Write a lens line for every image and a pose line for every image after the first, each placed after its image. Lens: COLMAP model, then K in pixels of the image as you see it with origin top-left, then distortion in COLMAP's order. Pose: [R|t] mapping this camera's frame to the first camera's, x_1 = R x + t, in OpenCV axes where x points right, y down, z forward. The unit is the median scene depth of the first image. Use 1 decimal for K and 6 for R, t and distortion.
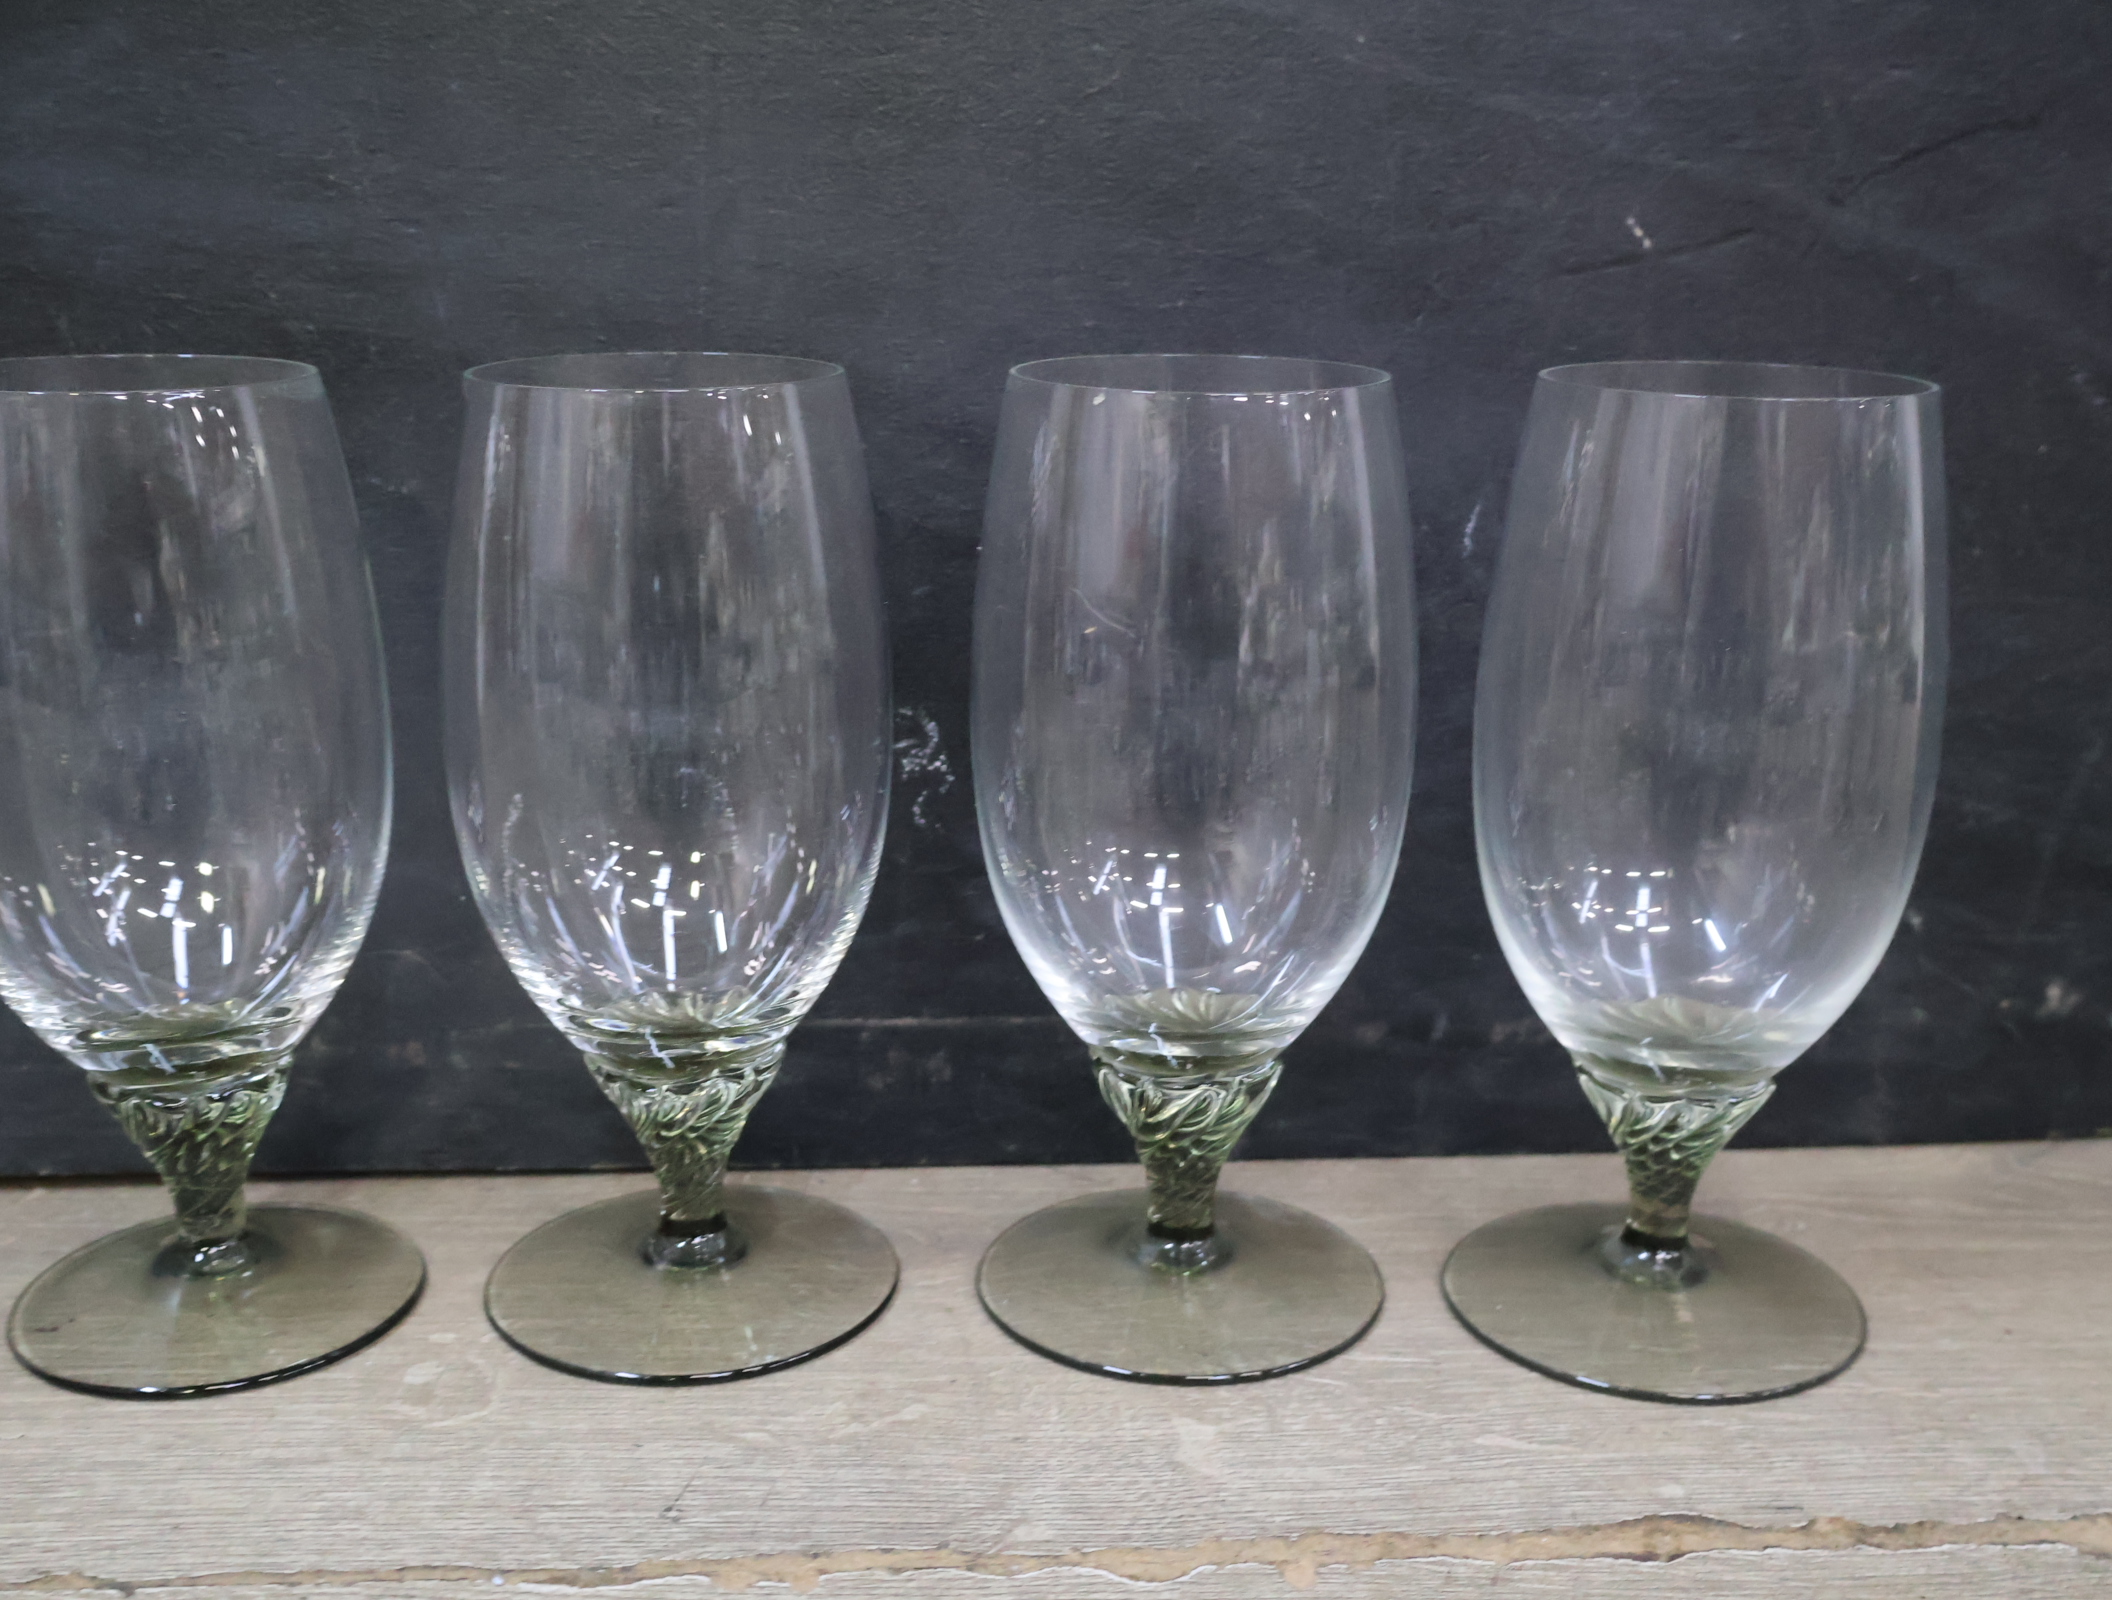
lens RADIAL K [[2336.4, 0, 1053.2], [0, 2336.4, 805.7], [0, 0, 1]] dist [0.007610, 0.000000]
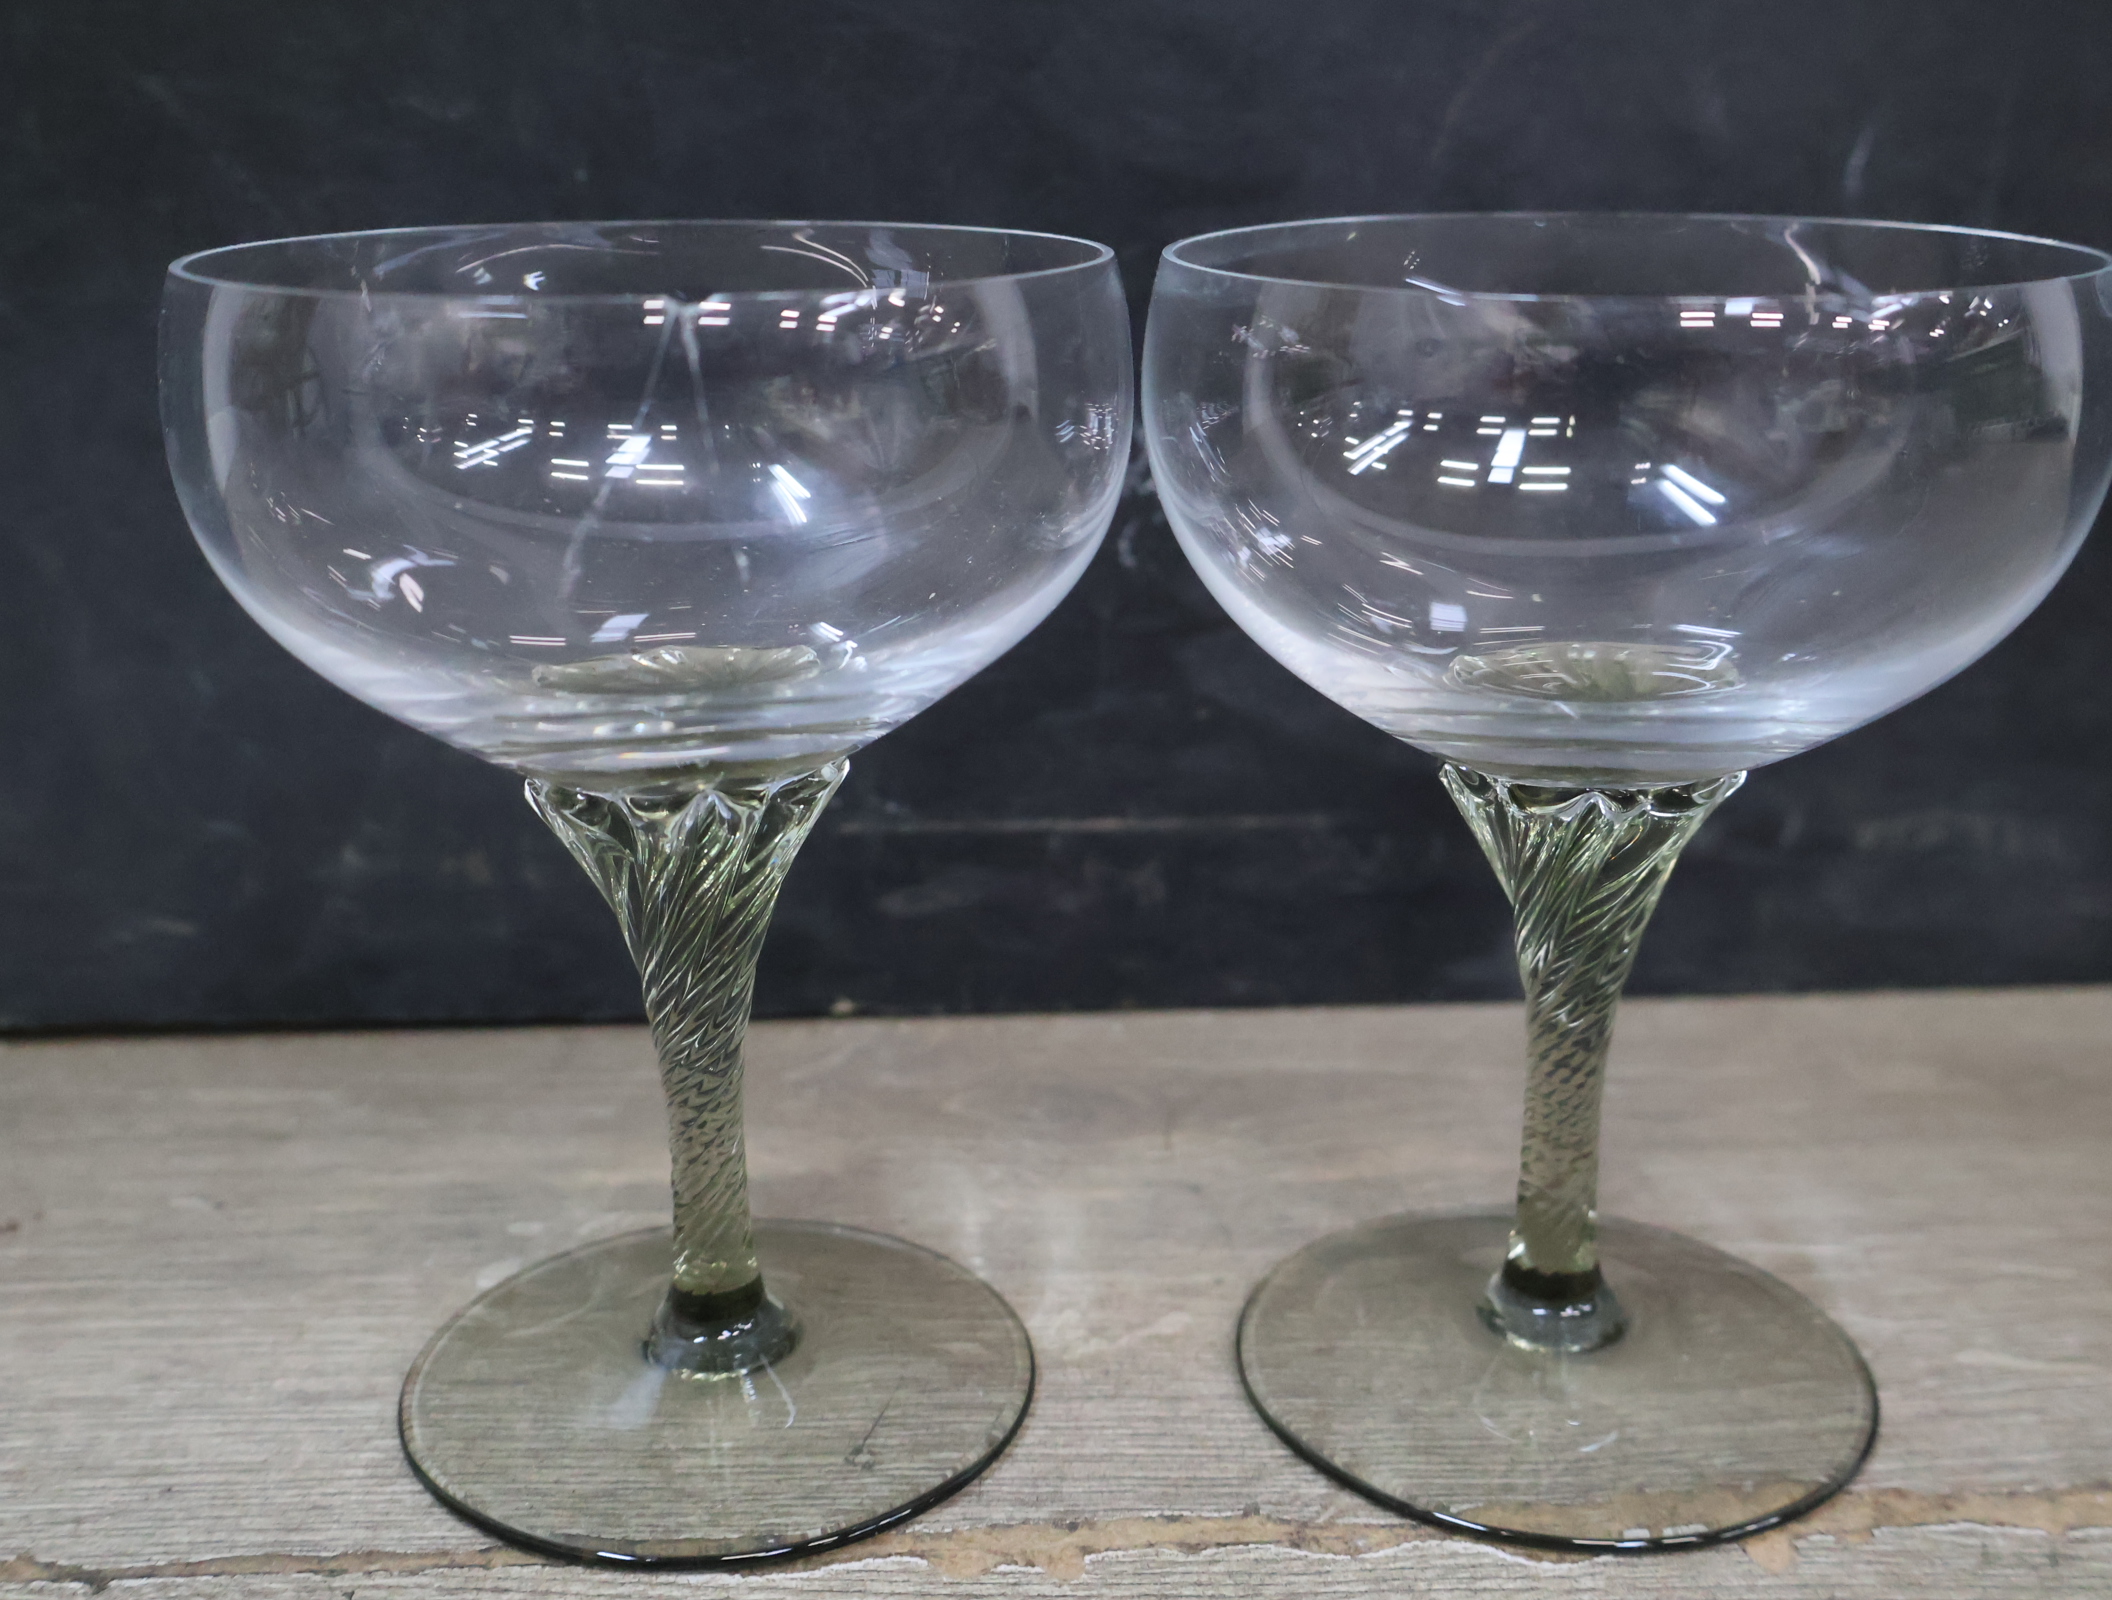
lens RADIAL K [[2336.4, 0, 1057.4], [0, 2336.4, 816.2], [0, 0, 1]] dist [0.007610, 0.000000]
pose [[0.999939, -0.007851, -0.007779, -0.090429], [0.008165, 0.999113, 0.041303, 0.071154], [0.007448, -0.041364, 0.999116, 0.278889]]
